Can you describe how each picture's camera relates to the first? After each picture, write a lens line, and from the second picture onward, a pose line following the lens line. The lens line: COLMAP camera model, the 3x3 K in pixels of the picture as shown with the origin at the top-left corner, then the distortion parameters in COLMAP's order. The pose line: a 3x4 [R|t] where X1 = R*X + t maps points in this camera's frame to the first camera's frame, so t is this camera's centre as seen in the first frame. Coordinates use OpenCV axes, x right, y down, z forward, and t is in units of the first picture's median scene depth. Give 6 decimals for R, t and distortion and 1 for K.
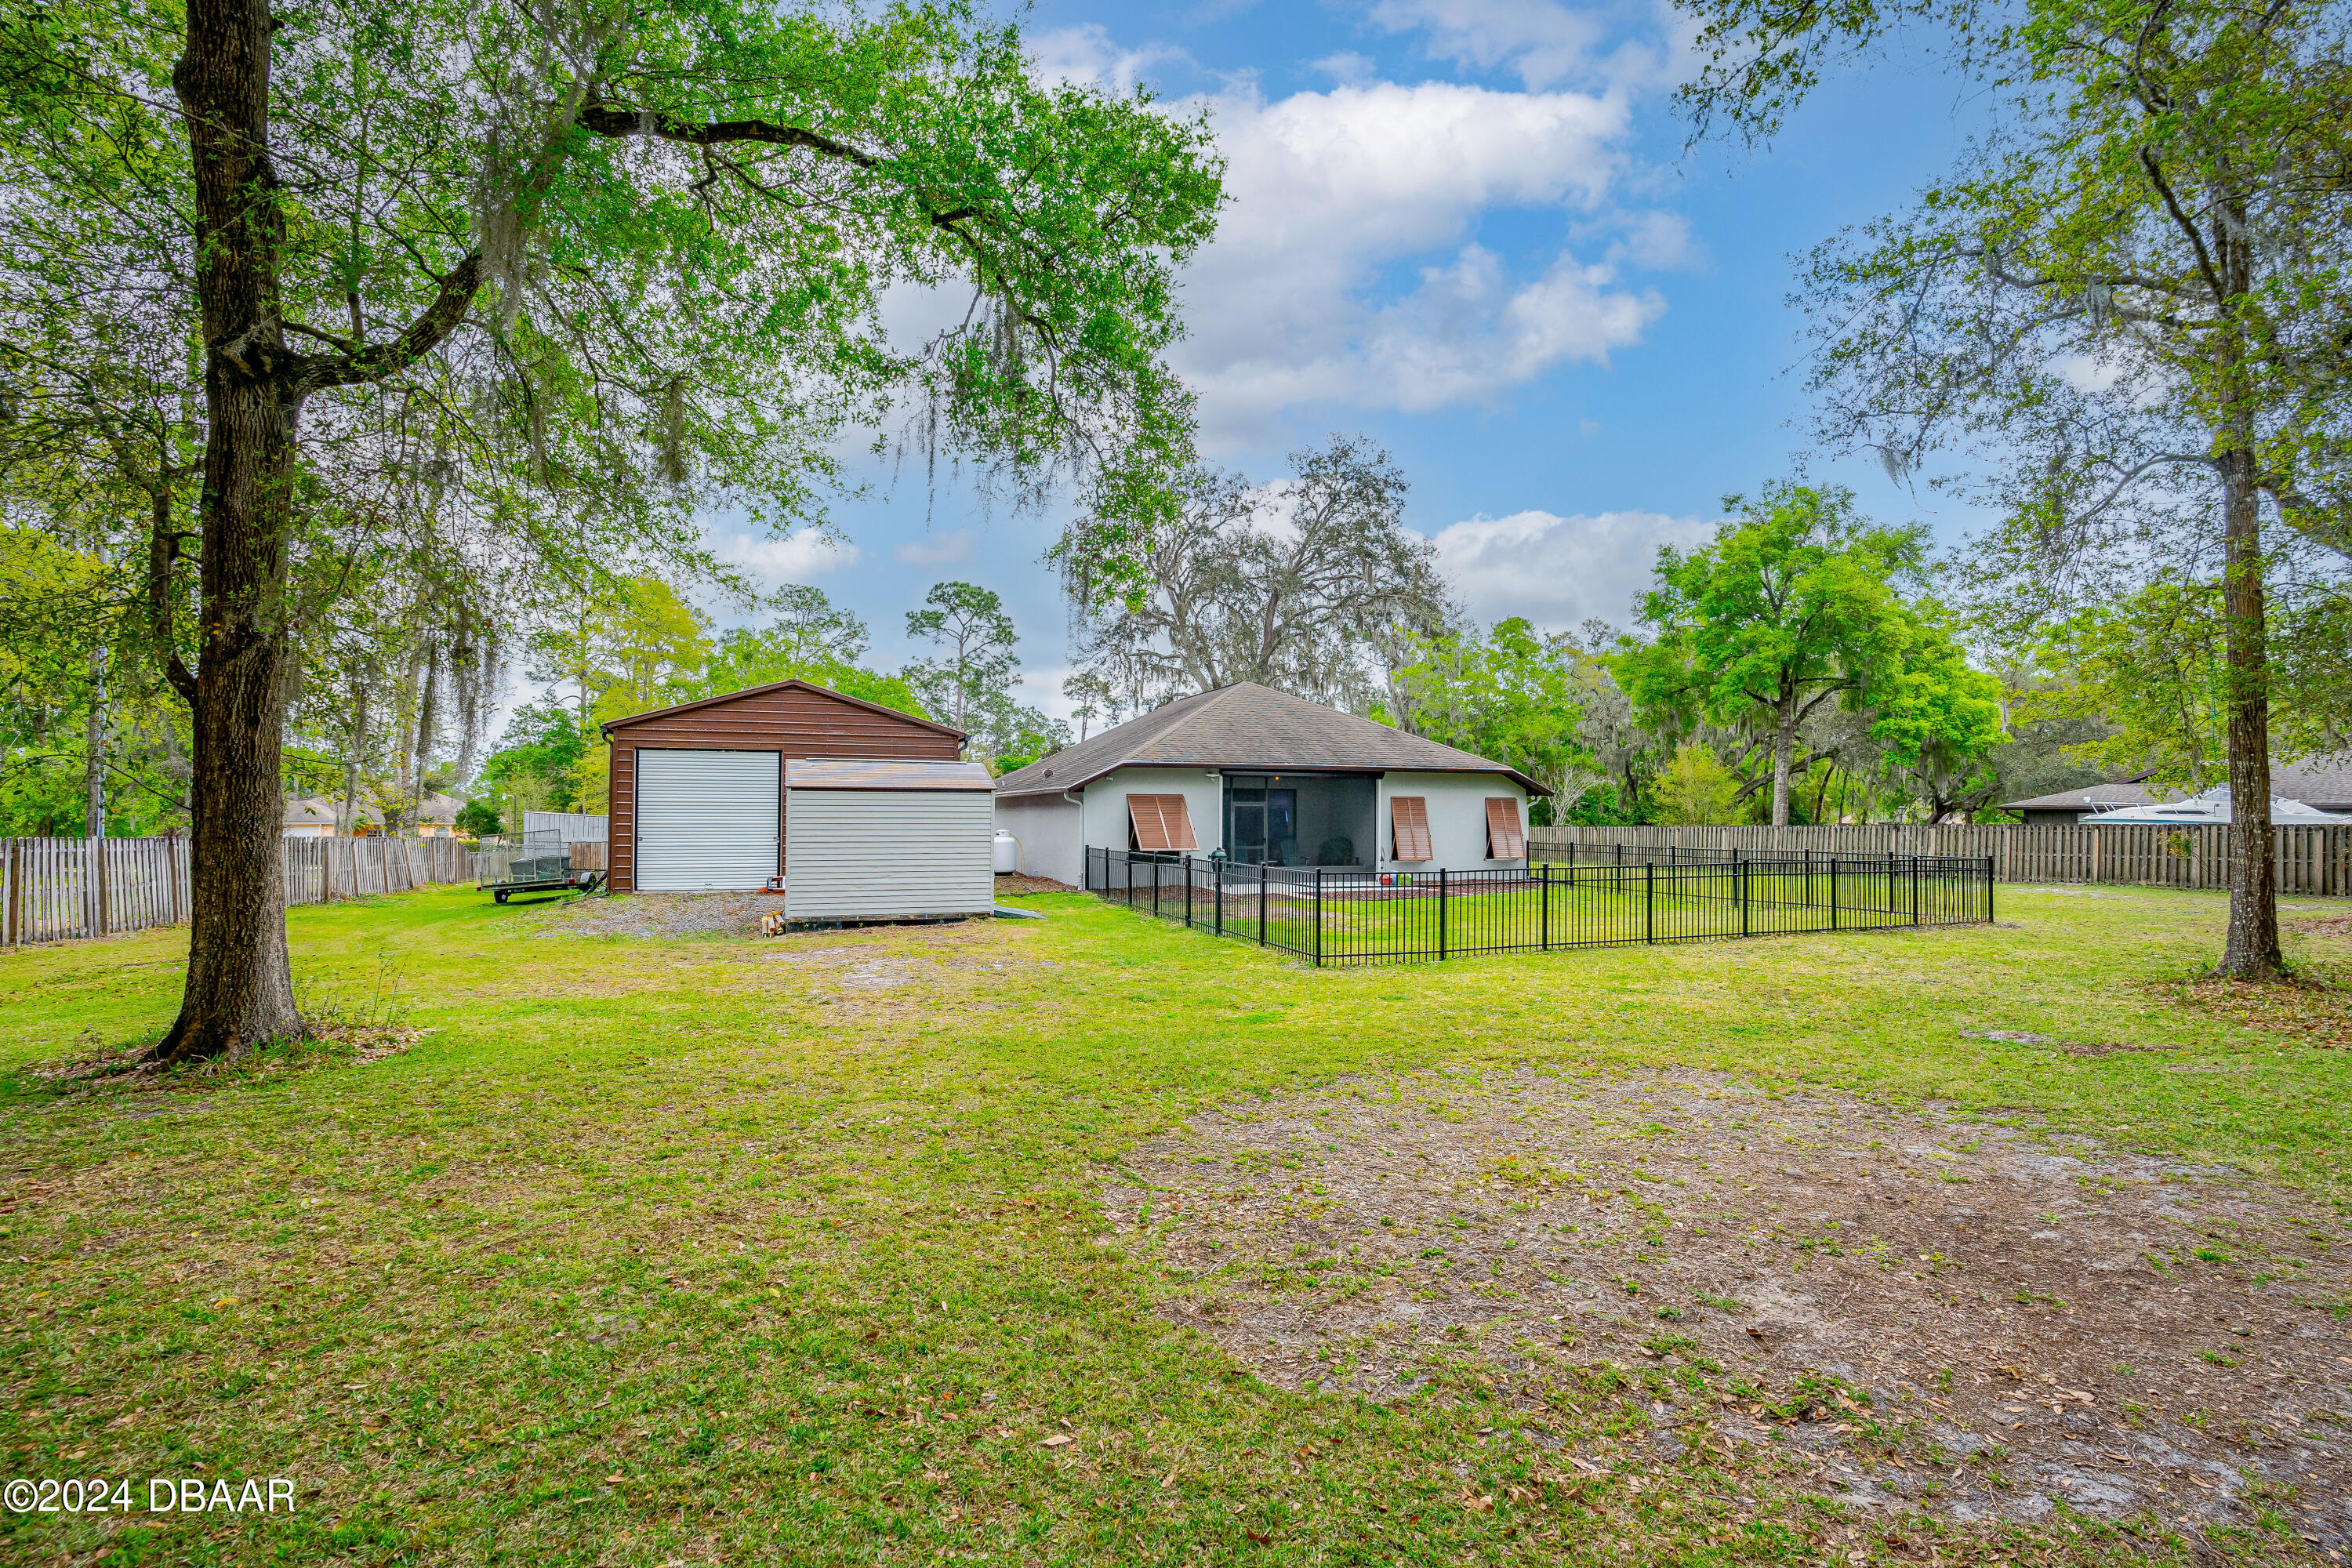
lens RADIAL K [[1151.0, 0, 1170.9], [0, 1151.0, 772.6], [0, 0, 1]] dist [-0.002367, 0.000775]
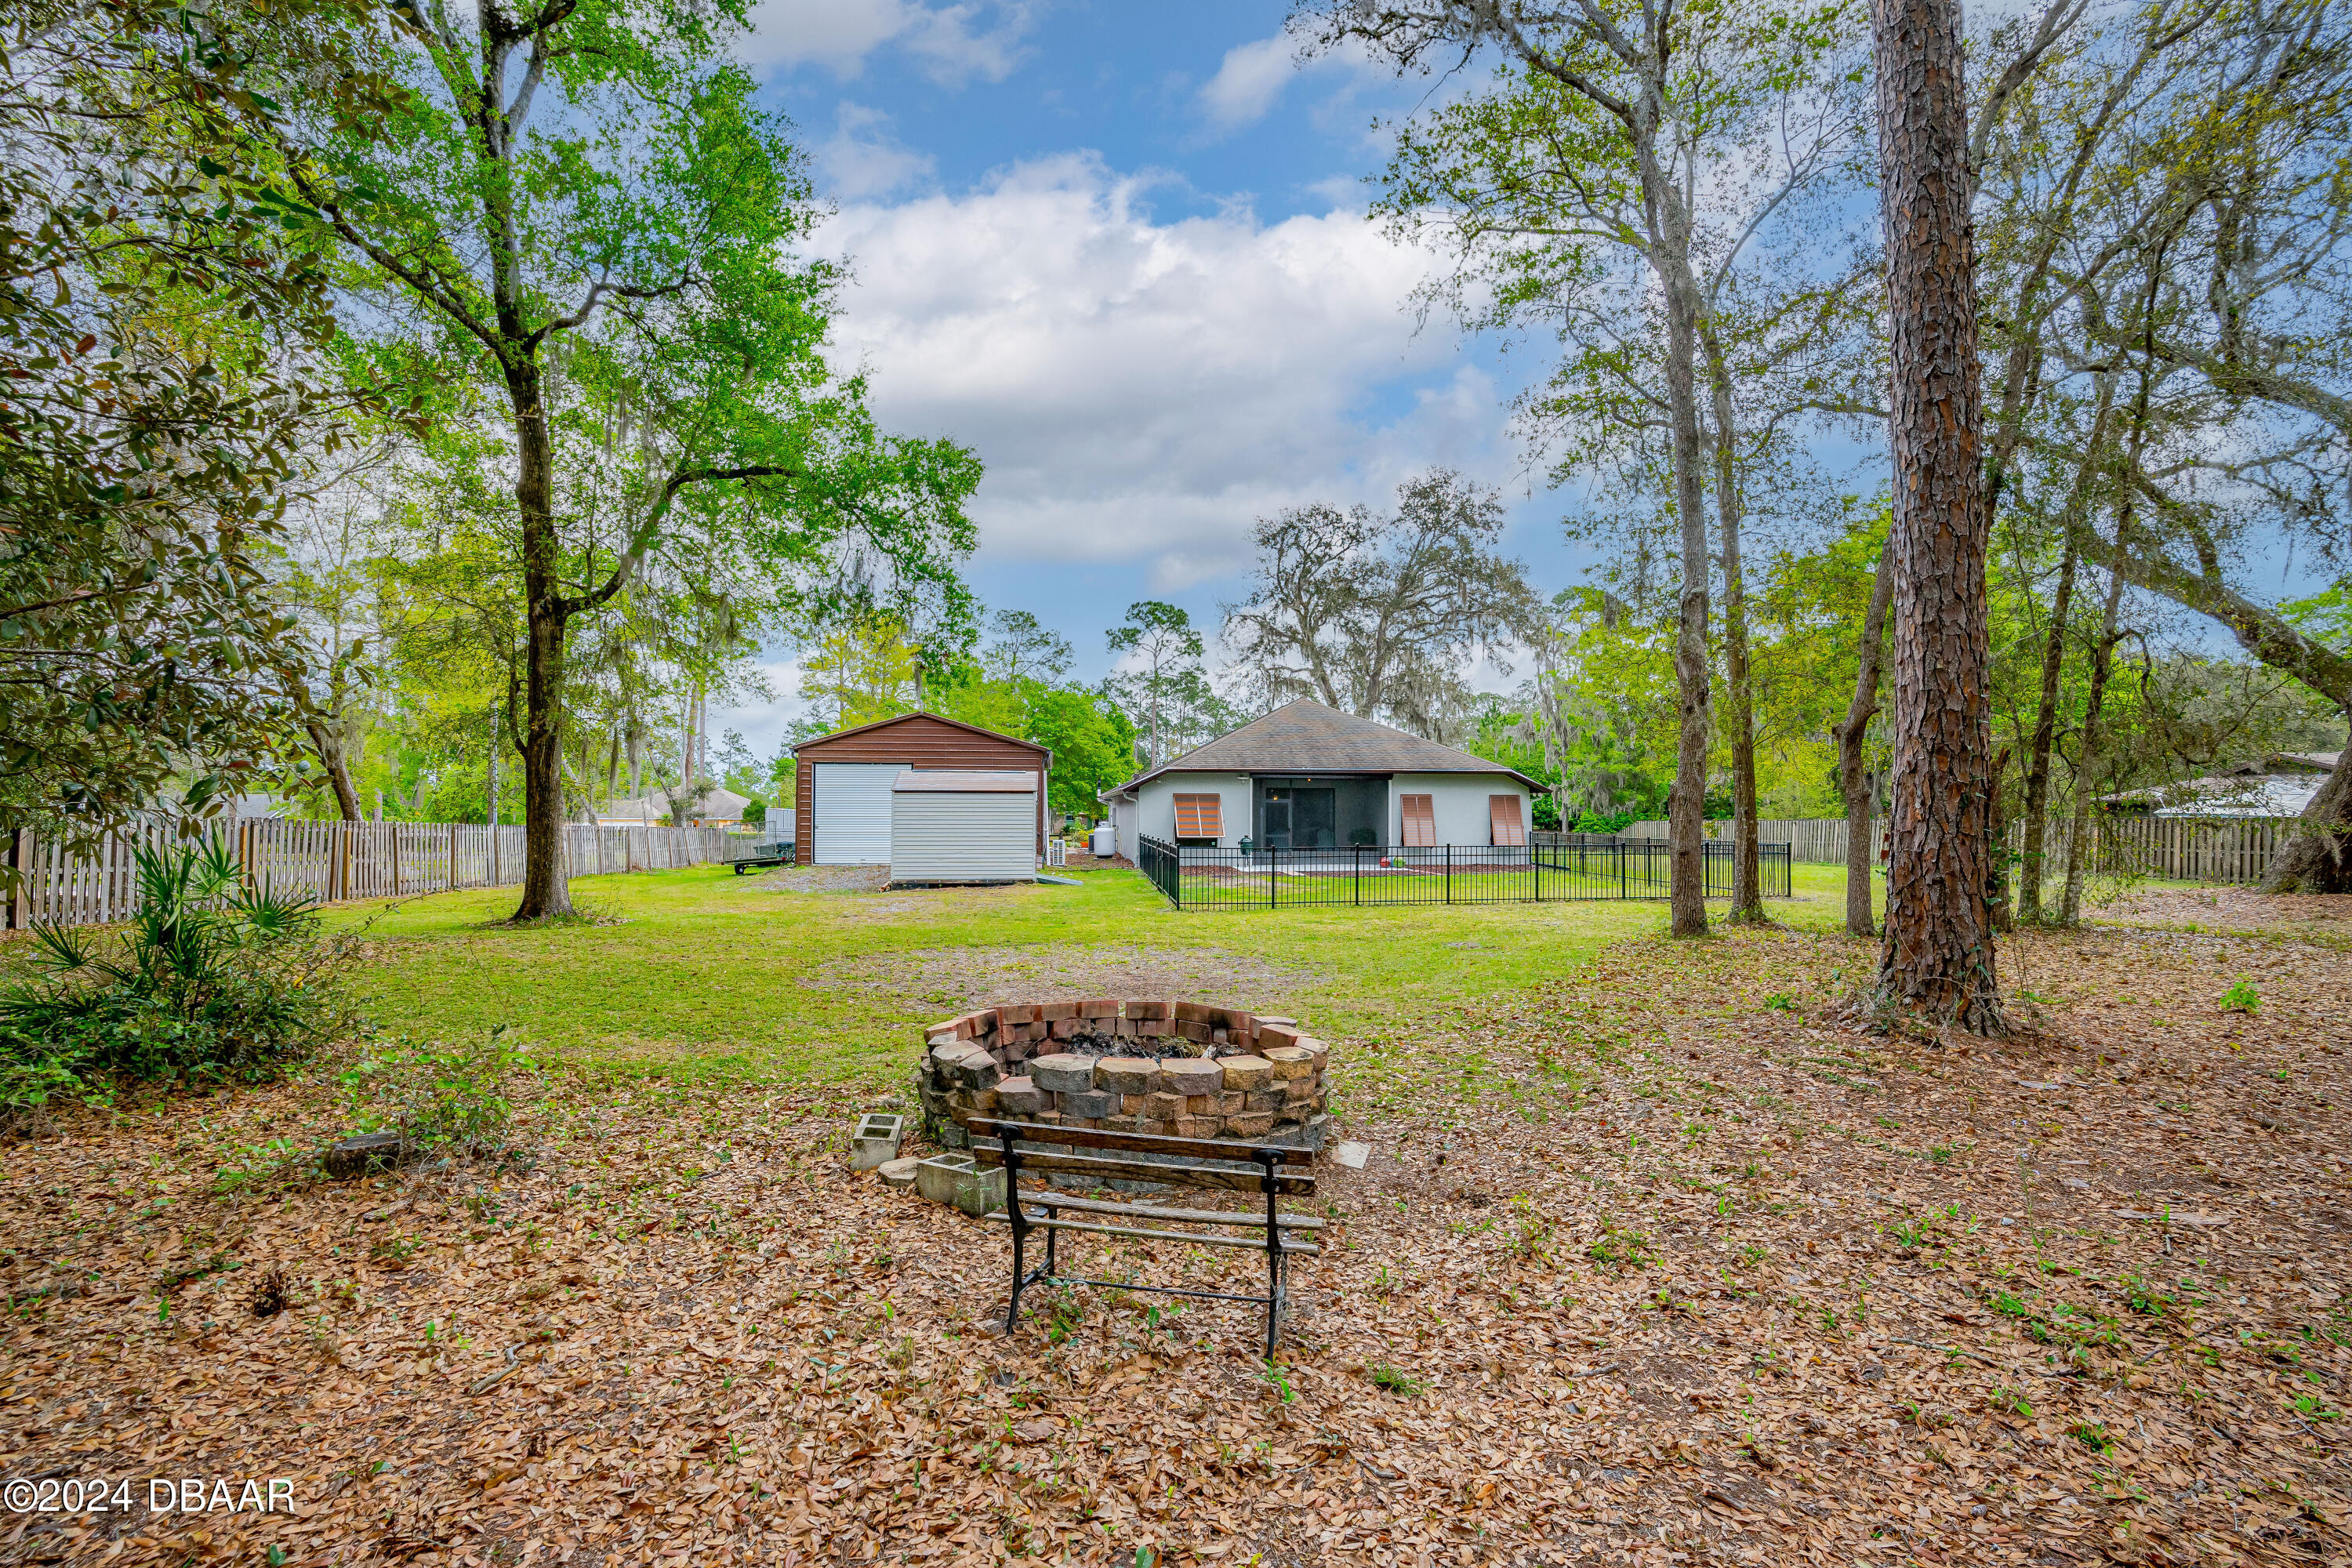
lens RADIAL K [[1151.0, 0, 1170.9], [0, 1151.0, 772.6], [0, 0, 1]] dist [-0.002367, 0.000775]
pose [[0.975453, -0.008345, -0.220050, 0.222002], [0.009087, 0.999956, 0.002358, -0.007177], [0.220020, -0.004299, 0.975486, -0.231719]]
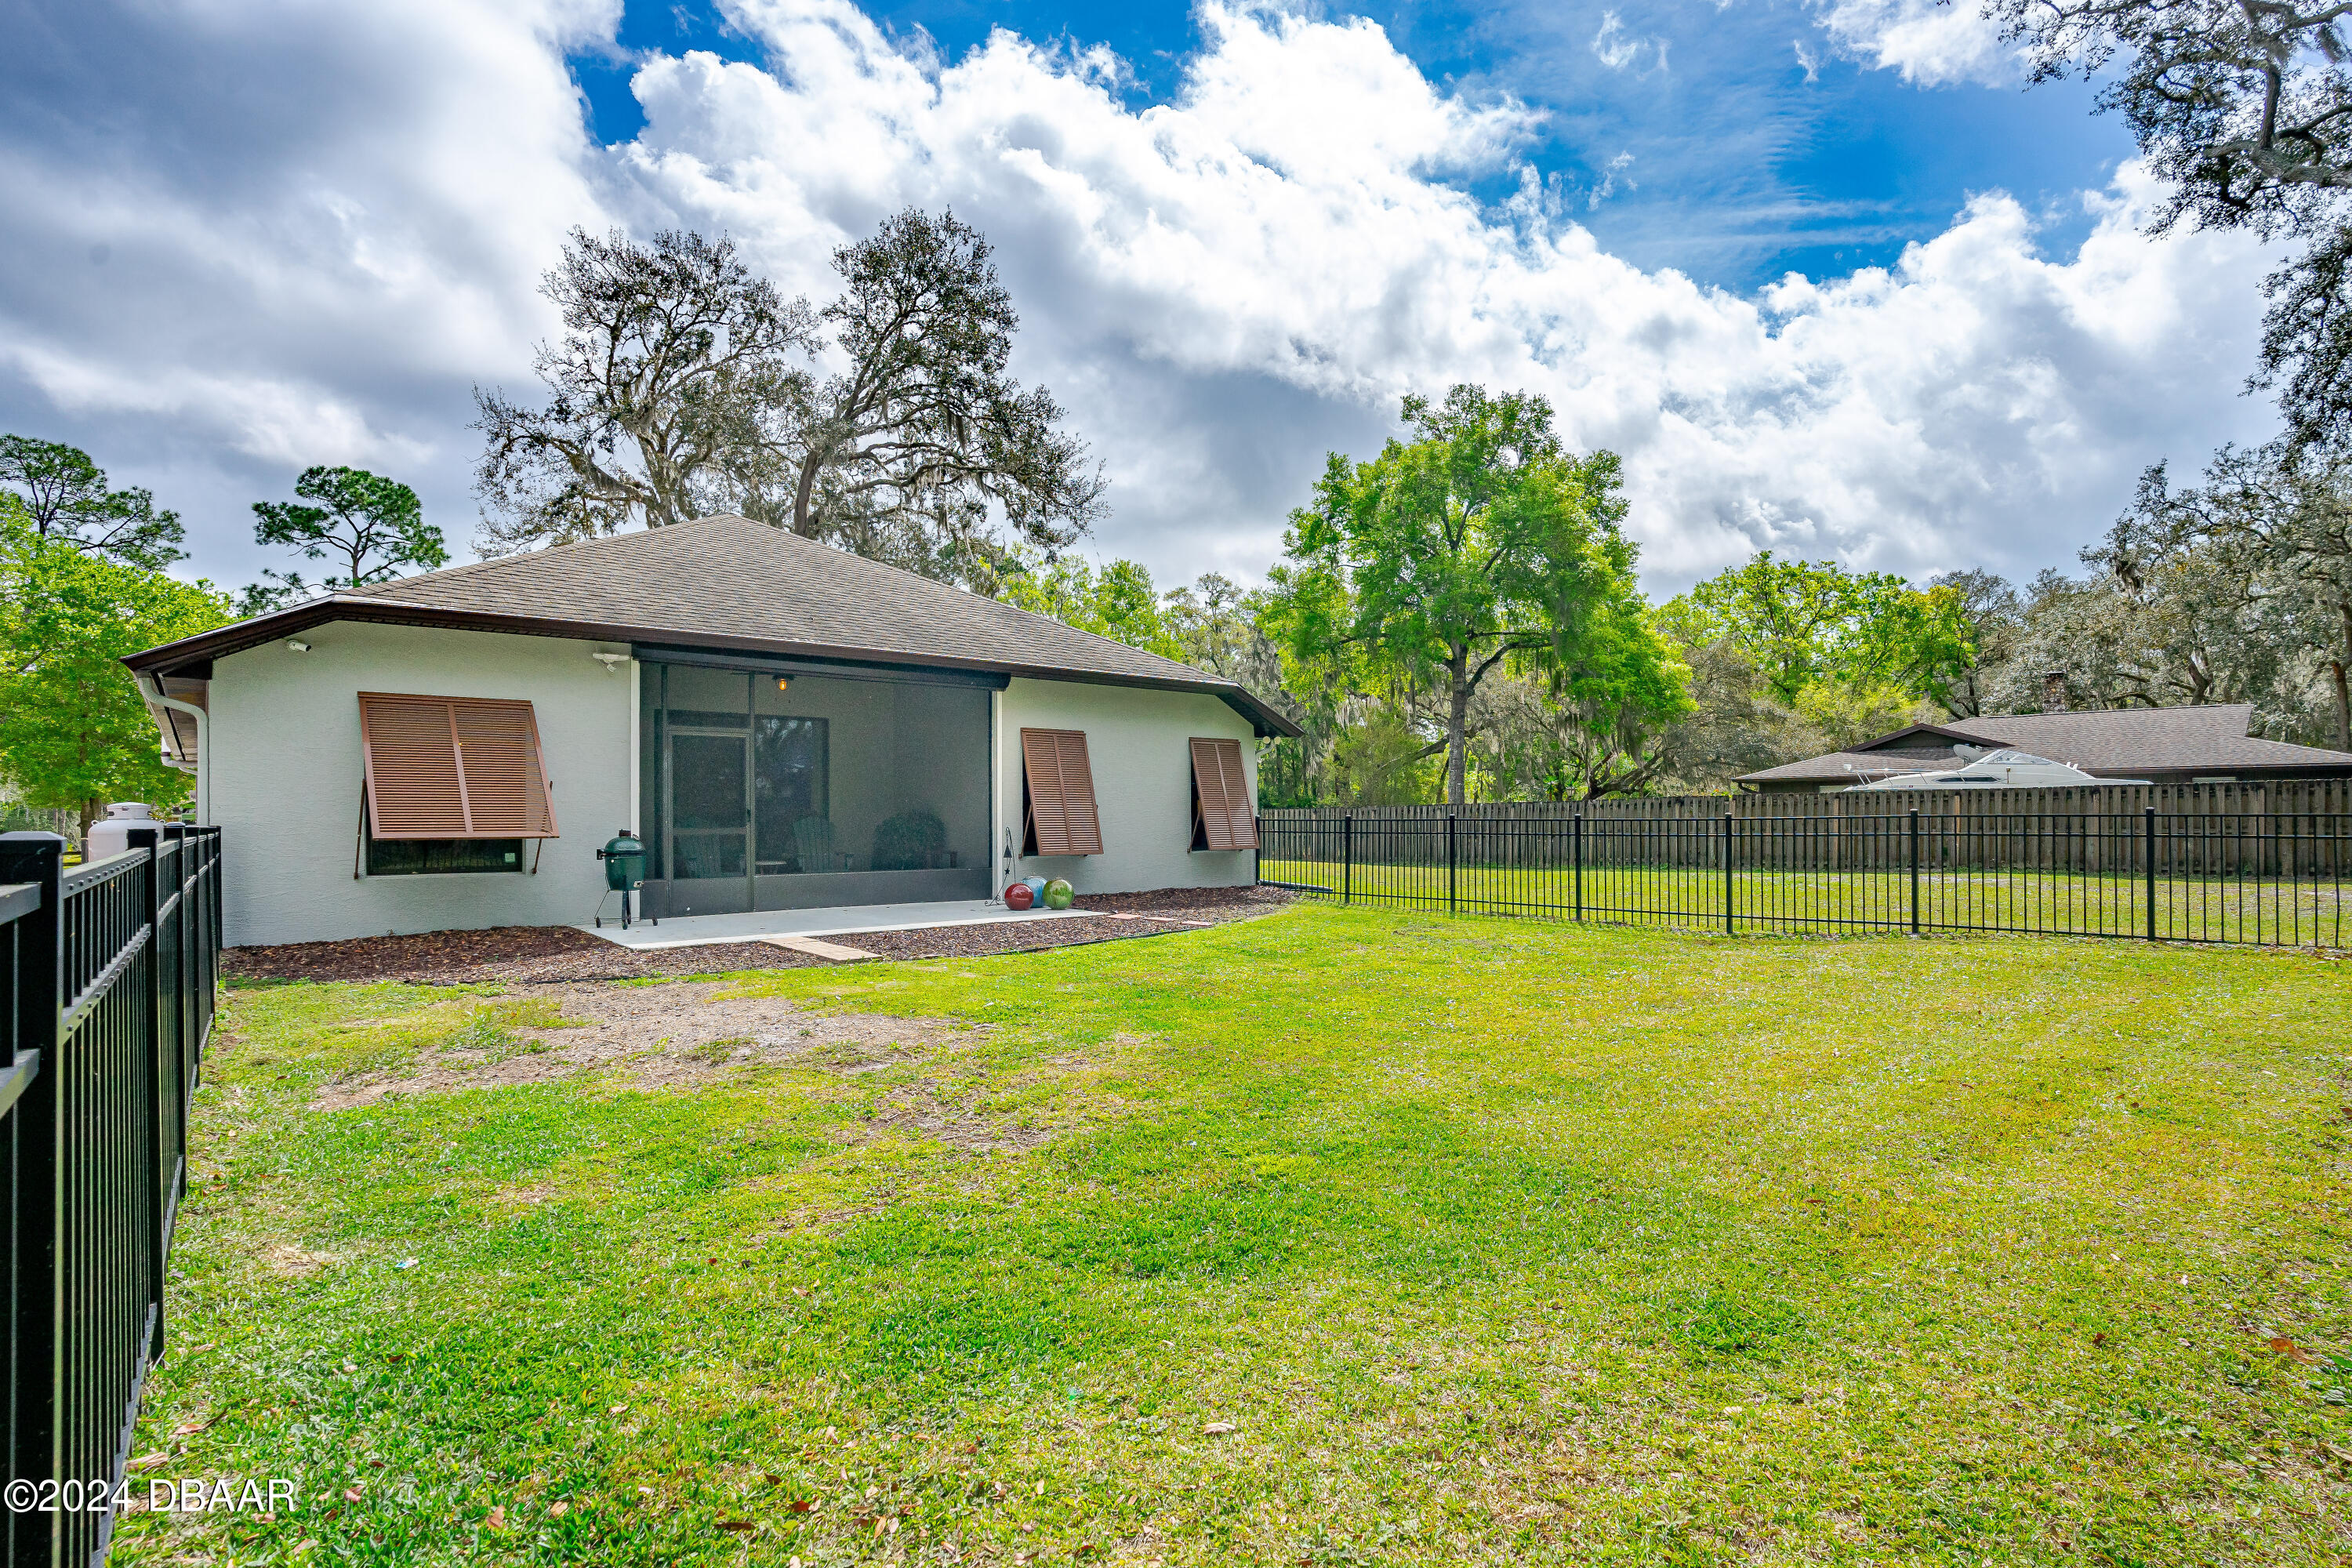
lens RADIAL K [[1157.6, 0, 1173.1], [0, 1157.6, 786.2], [0, 0, 1]] dist [-0.002188, 0.000833]
pose [[0.932078, 0.003528, 0.362241, 0.071272], [-0.007255, 0.999934, 0.008931, 0.041302], [-0.362185, -0.010952, 0.932042, 0.511578]]
